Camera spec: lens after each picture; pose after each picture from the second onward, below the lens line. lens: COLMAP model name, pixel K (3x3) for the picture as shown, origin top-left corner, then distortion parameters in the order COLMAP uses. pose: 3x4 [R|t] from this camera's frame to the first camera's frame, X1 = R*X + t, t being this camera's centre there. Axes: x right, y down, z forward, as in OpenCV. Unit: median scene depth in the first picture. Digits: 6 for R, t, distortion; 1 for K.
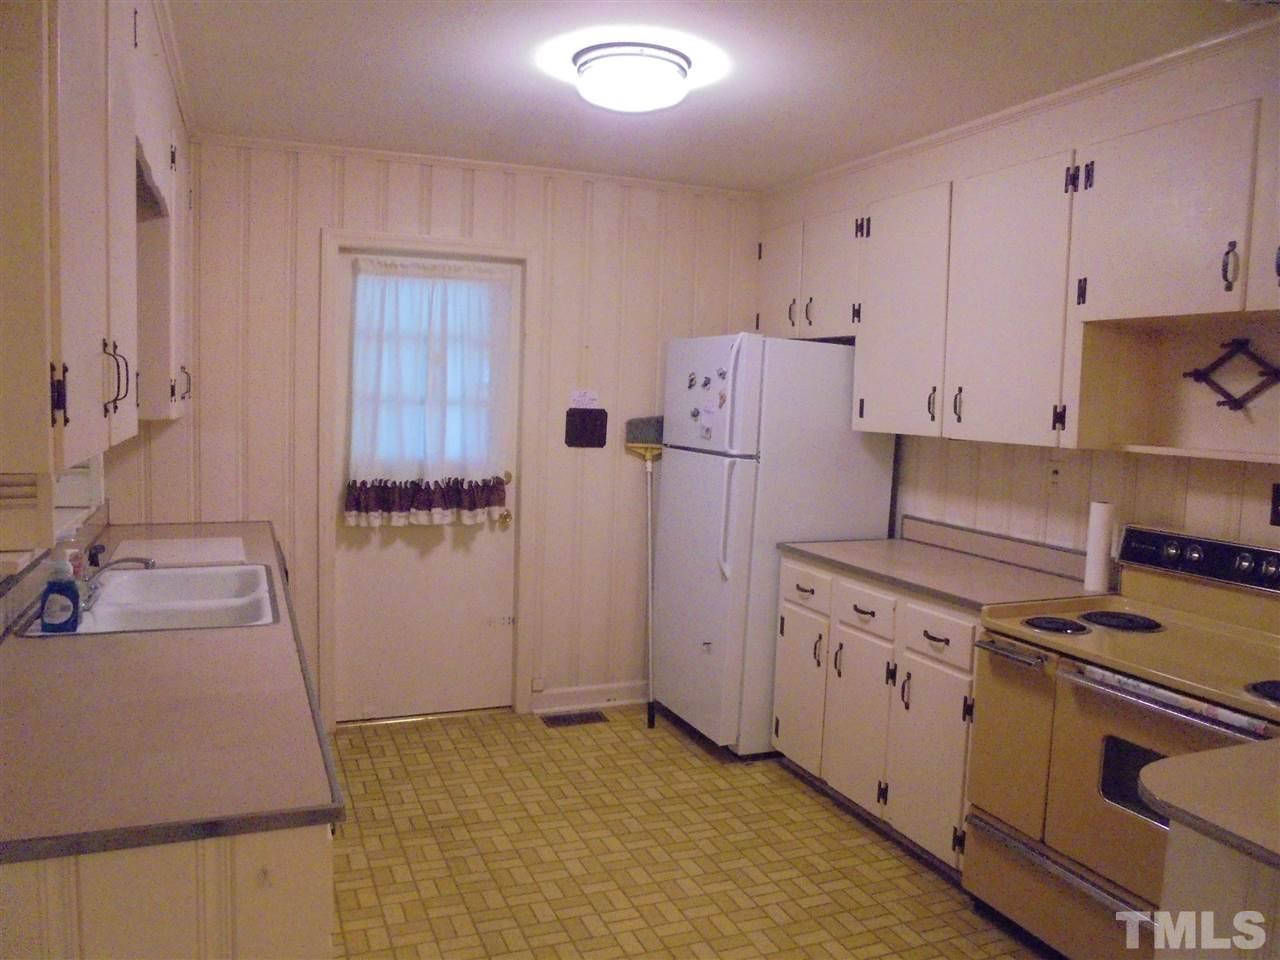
lens RADIAL K [[962.3, 0, 640.0], [0, 962.3, 480.0], [0, 0, 1]] dist [-0.066537, 0.004879]
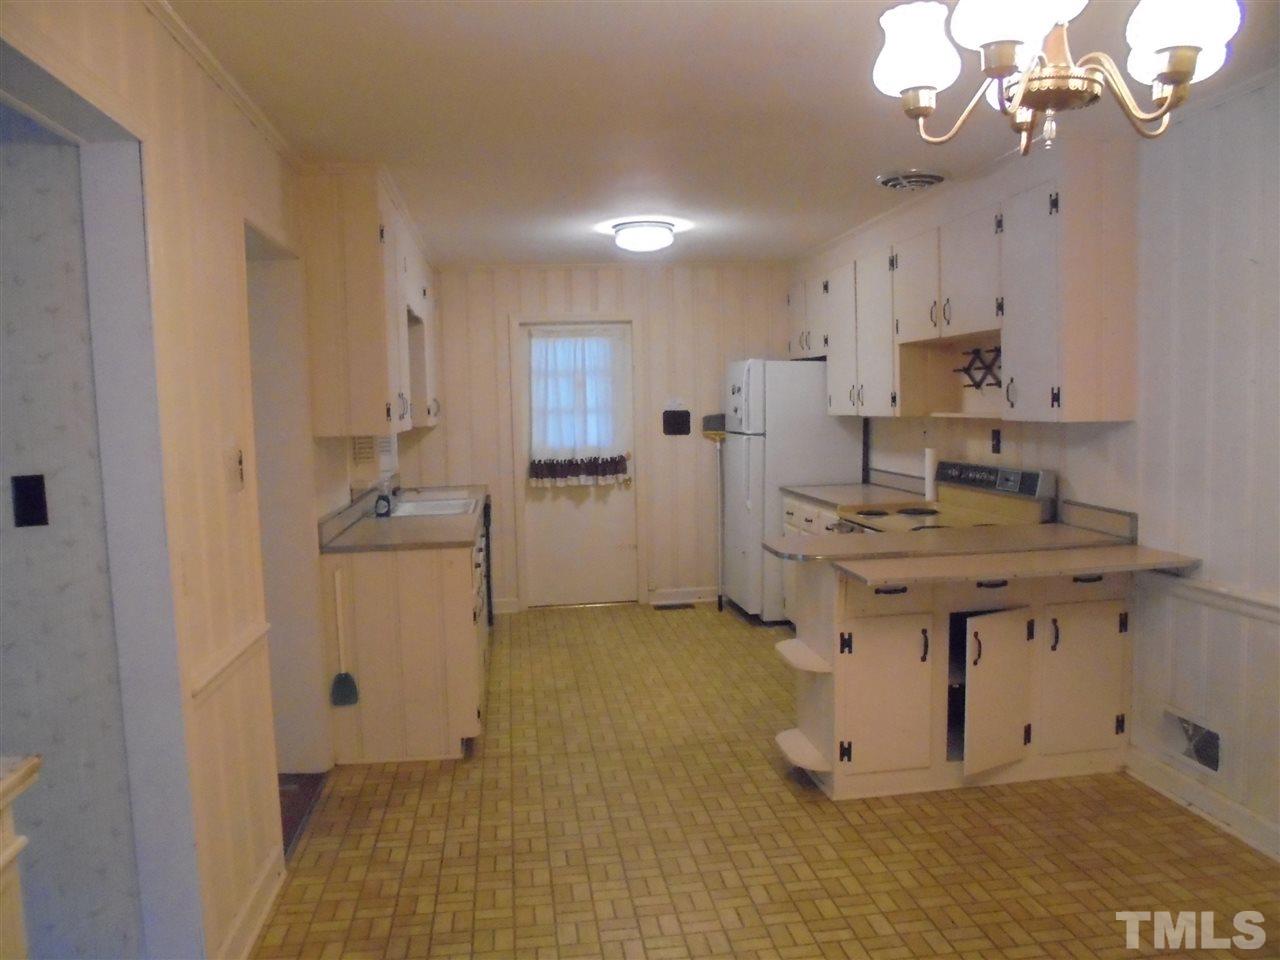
lens RADIAL K [[962.3, 0, 640.0], [0, 962.3, 480.0], [0, 0, 1]] dist [-0.066537, 0.004879]
pose [[0.965010, -0.035185, -0.259840, 0.318928], [0.032112, 0.999355, -0.016061, 0.068483], [0.260238, 0.007155, 0.965518, -0.585167]]
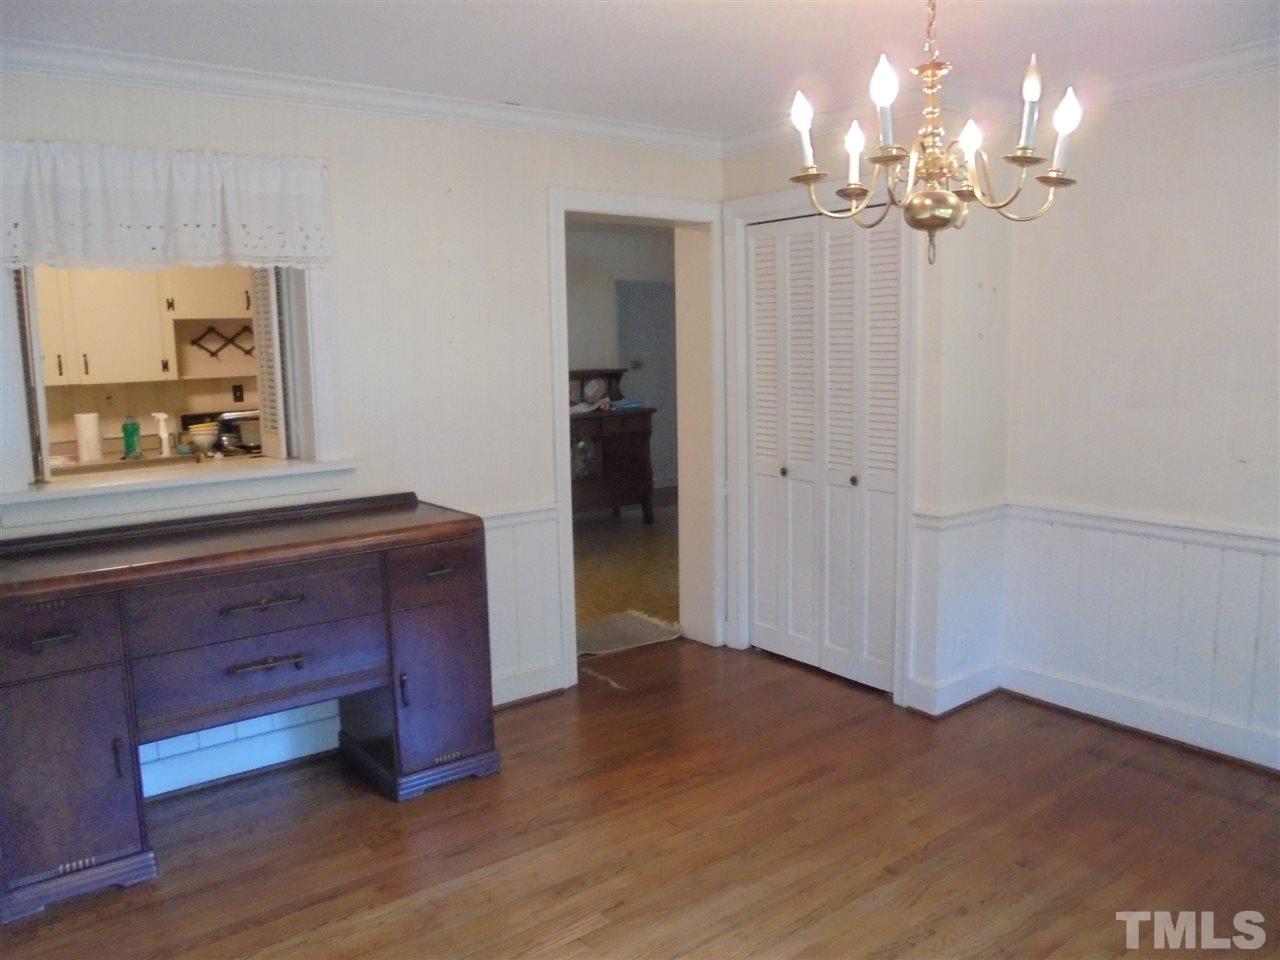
lens RADIAL K [[962.3, 0, 640.0], [0, 962.3, 480.0], [0, 0, 1]] dist [-0.066537, 0.004879]
pose [[-0.255795, -0.161717, 0.953109, -1.306429], [0.107107, 0.975099, 0.194193, -0.080376], [-0.960779, 0.151758, -0.232105, 0.377550]]
